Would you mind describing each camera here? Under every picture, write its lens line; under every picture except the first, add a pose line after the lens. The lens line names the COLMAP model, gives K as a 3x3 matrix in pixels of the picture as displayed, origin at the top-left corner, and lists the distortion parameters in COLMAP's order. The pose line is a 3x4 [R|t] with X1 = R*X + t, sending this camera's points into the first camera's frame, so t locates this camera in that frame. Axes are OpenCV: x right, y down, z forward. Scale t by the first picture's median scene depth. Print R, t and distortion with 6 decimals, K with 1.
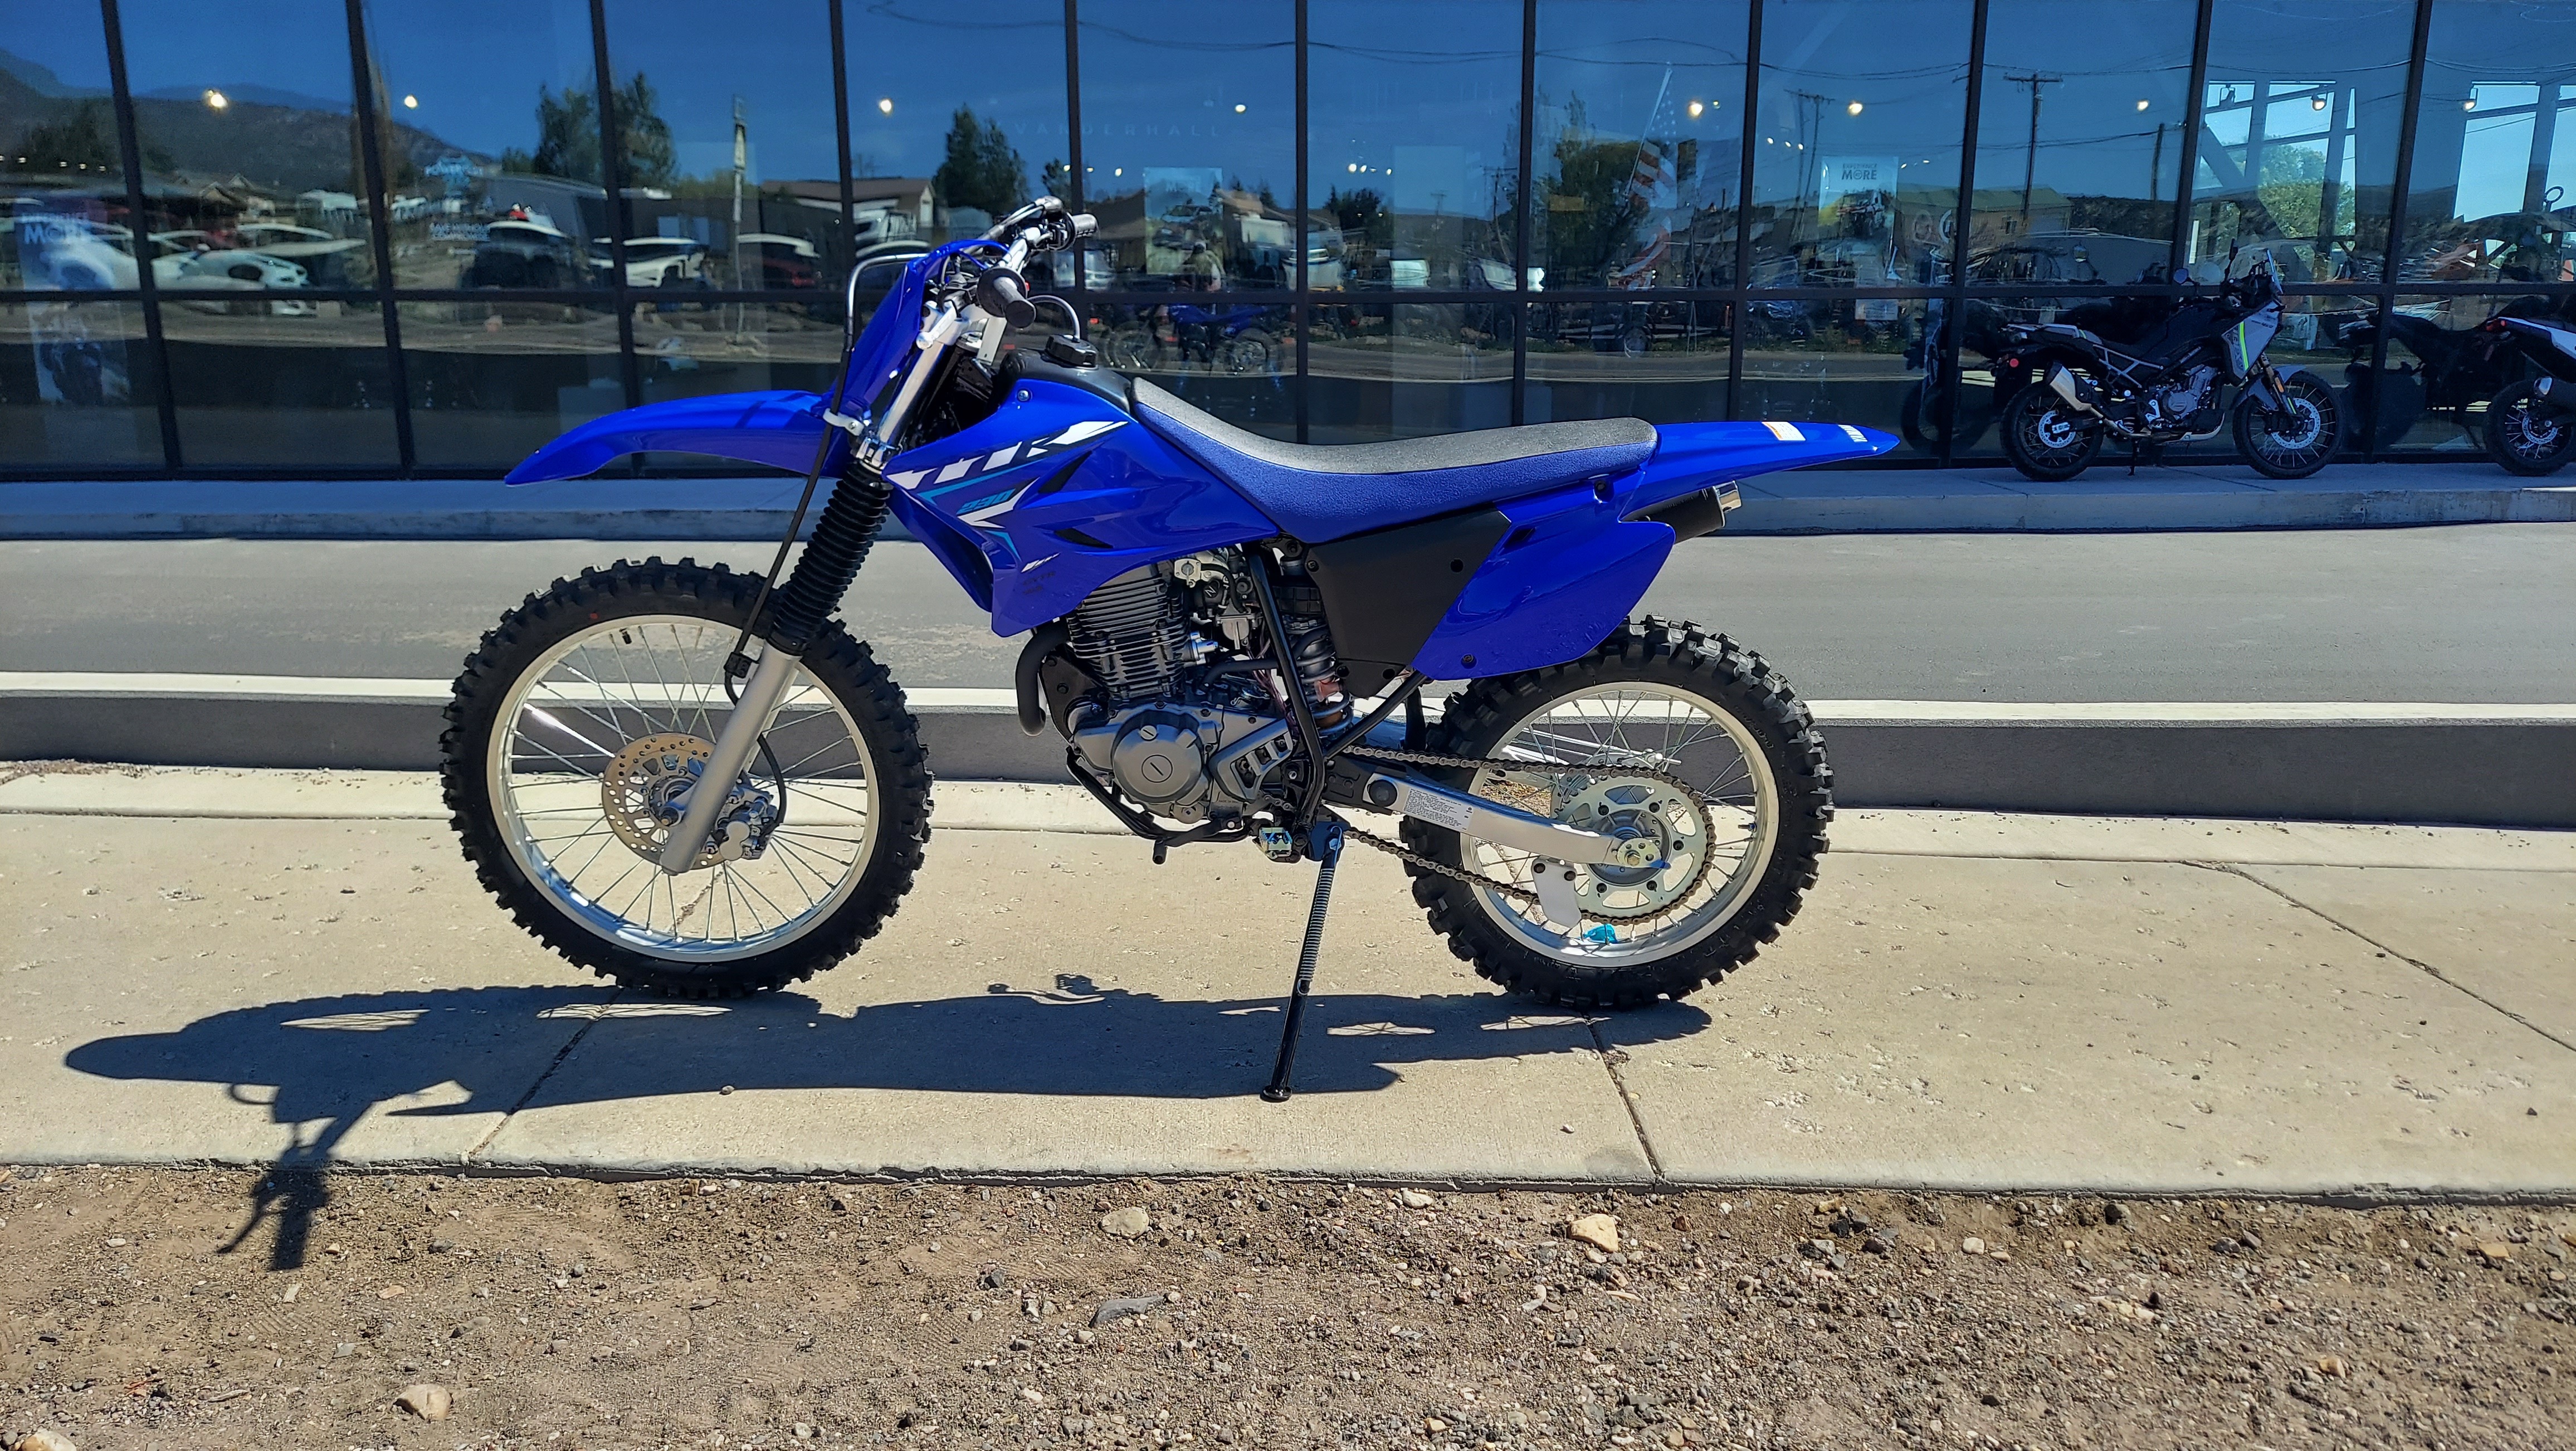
lens RADIAL K [[1860.9, 0, 1303.5], [0, 1860.9, 725.6], [0, 0, 1]] dist [0.087286, -0.097493]
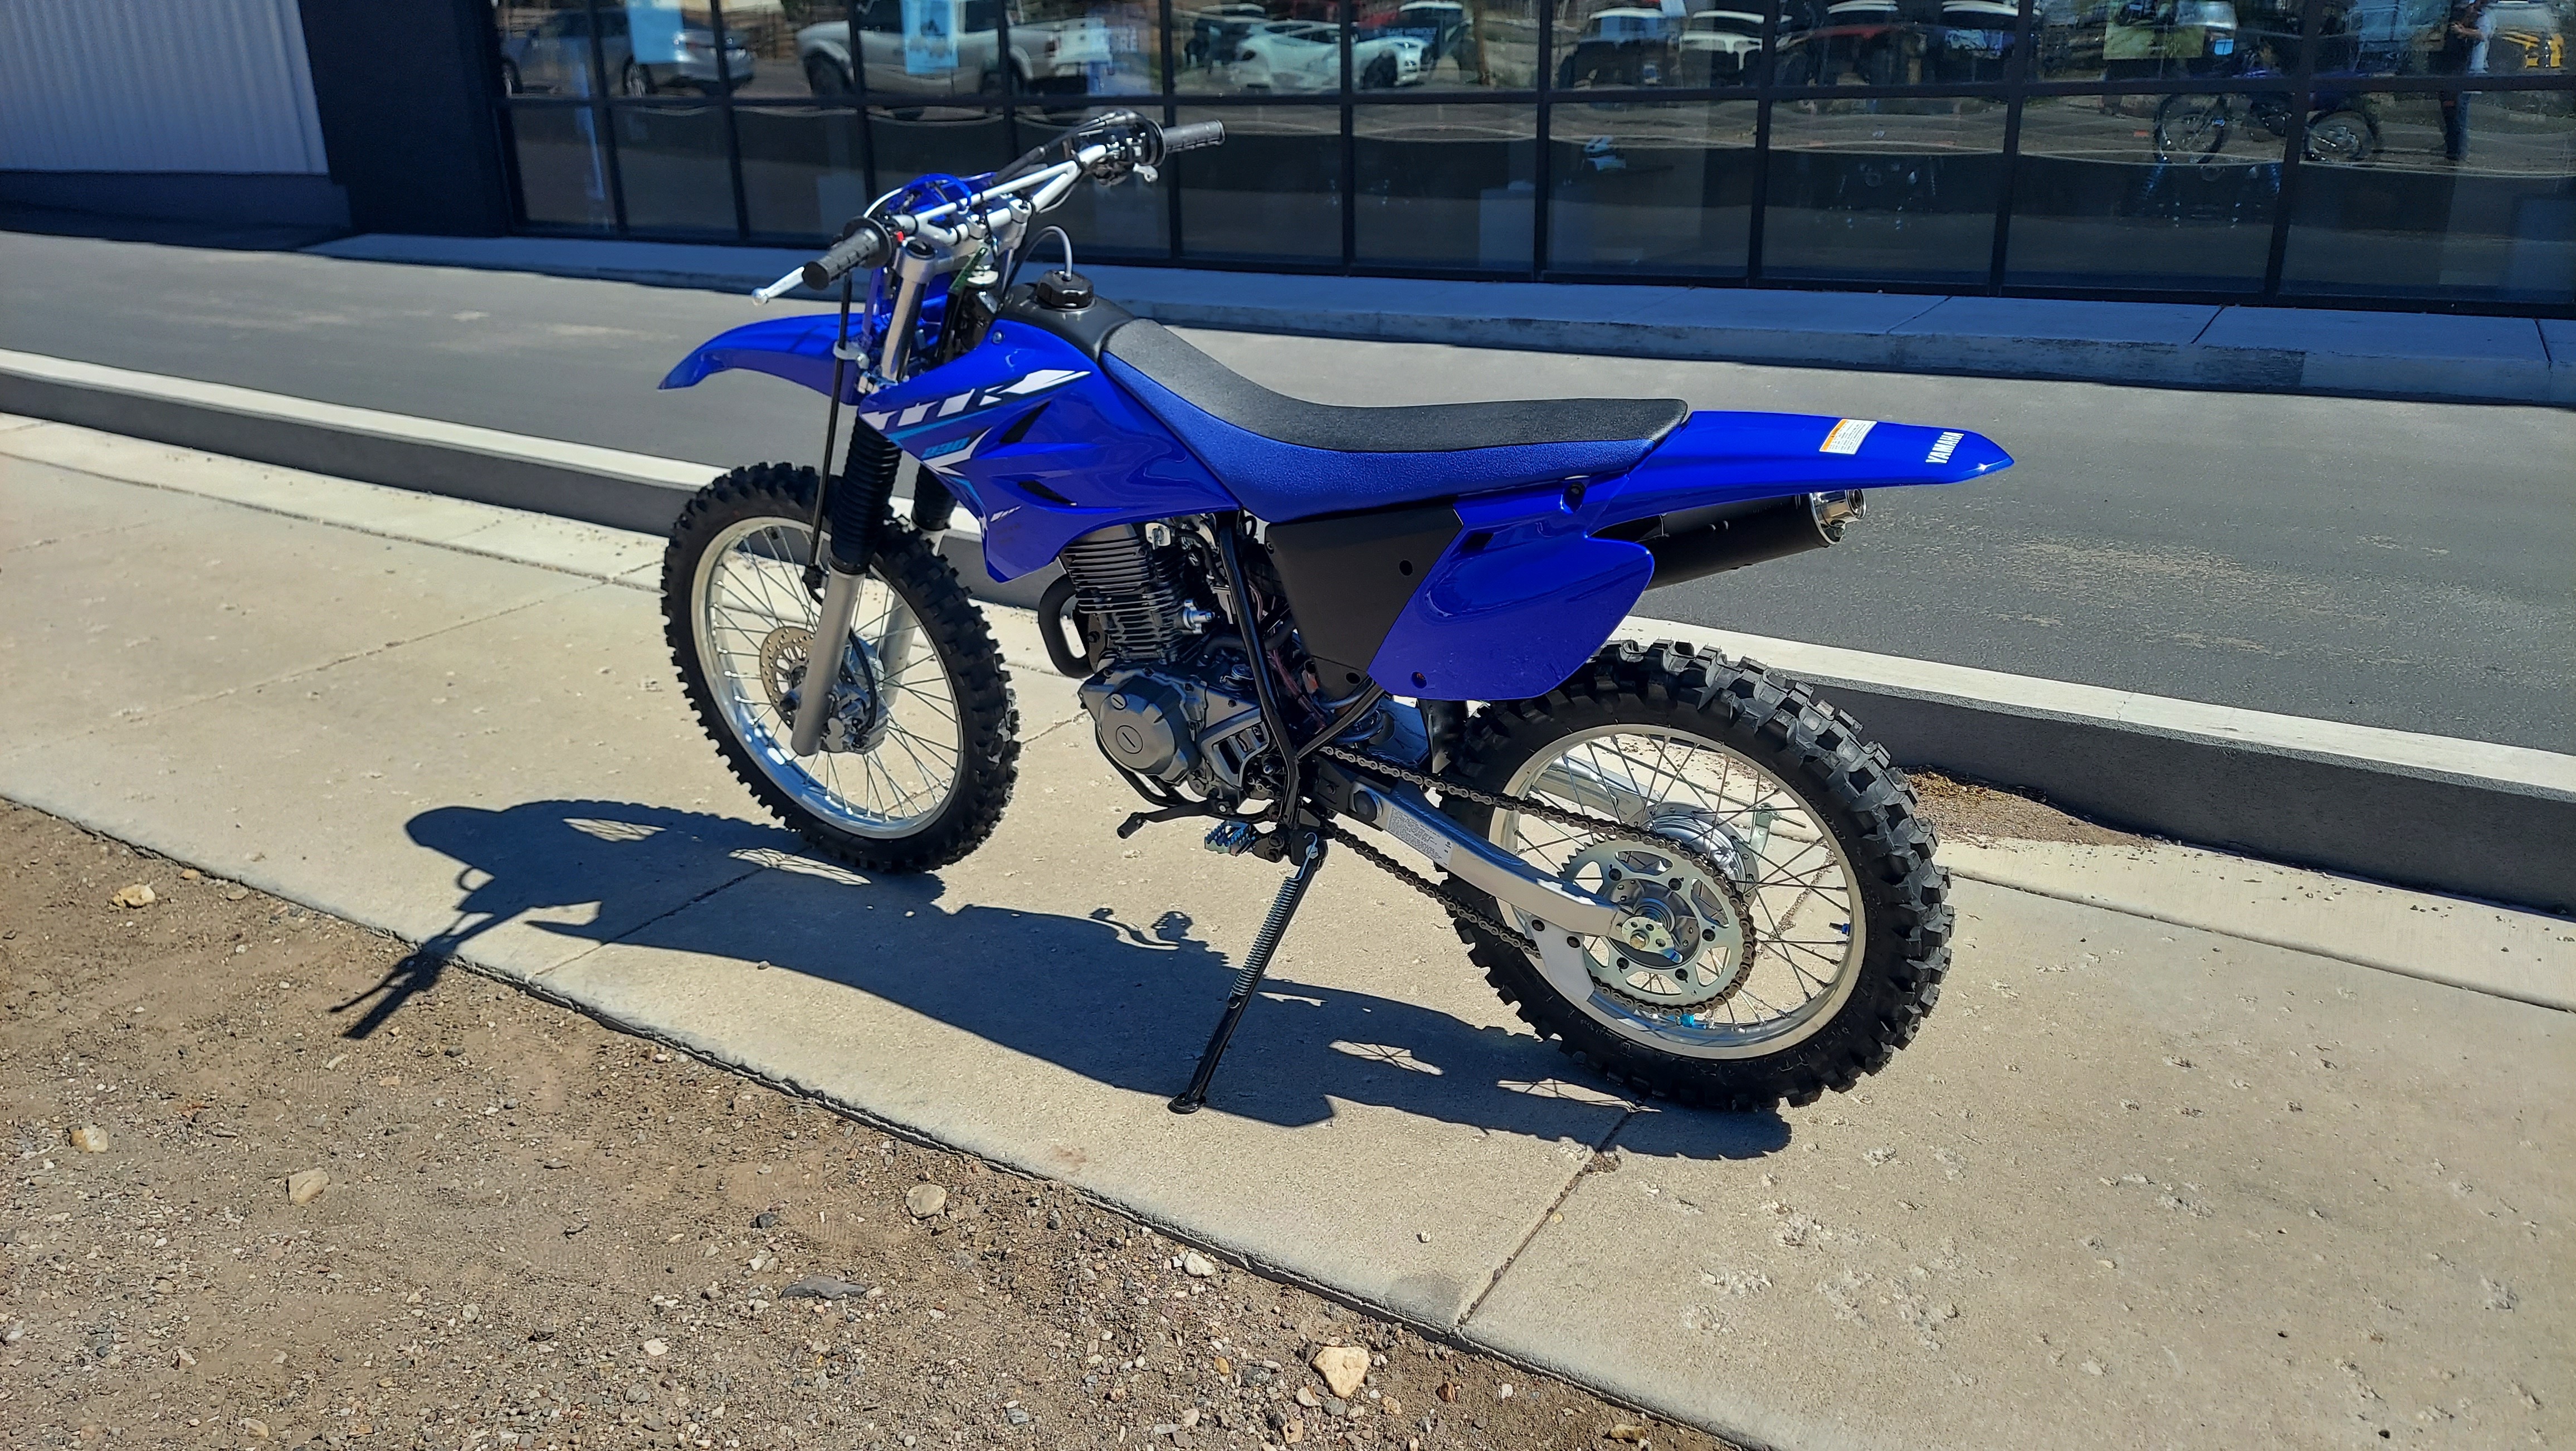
lens RADIAL K [[1860.9, 0, 1303.5], [0, 1860.9, 725.6], [0, 0, 1]] dist [0.087286, -0.097493]
pose [[0.845827, 0.166708, -0.506740, 0.485288], [-0.108273, 0.983793, 0.142924, -0.131475], [0.522354, -0.066022, 0.850169, 0.249289]]
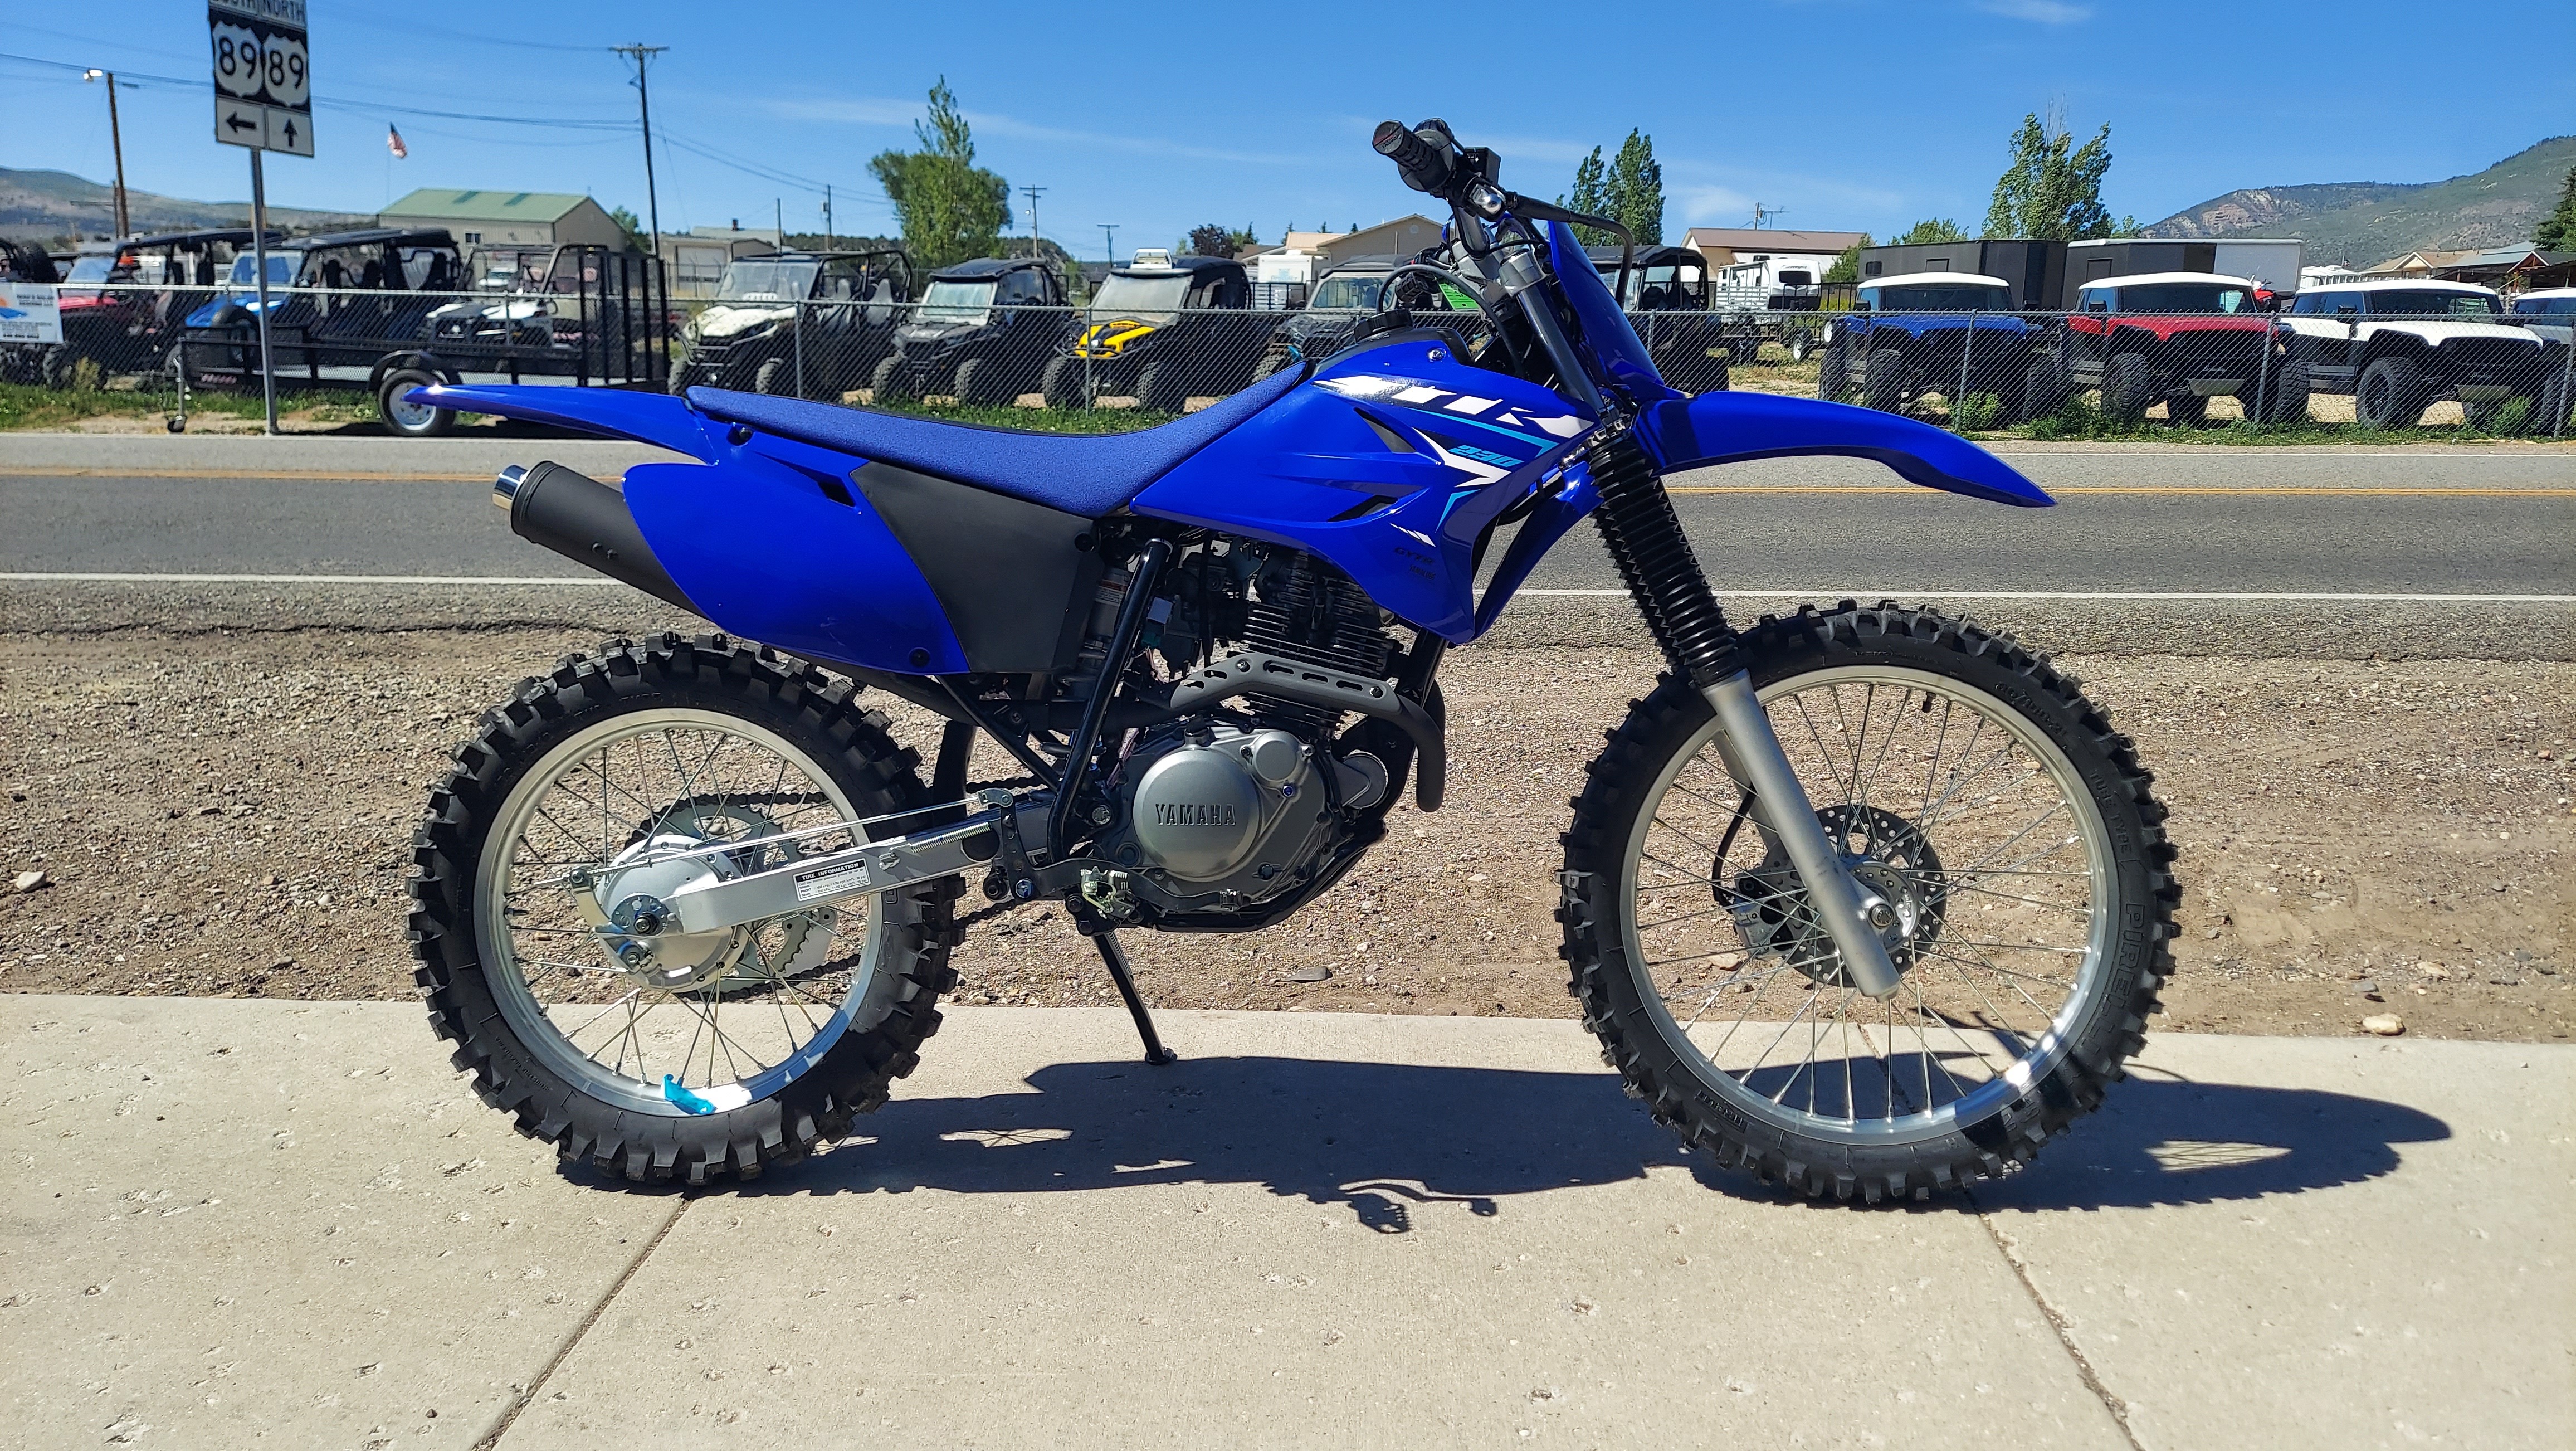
lens RADIAL K [[1860.9, 0, 1303.5], [0, 1860.9, 725.6], [0, 0, 1]] dist [0.087286, -0.097493]
pose [[-0.995564, -0.051687, 0.078622, -0.164089], [-0.013641, 0.906063, 0.422922, -0.395859], [-0.093097, 0.419973, -0.902749, 1.850539]]
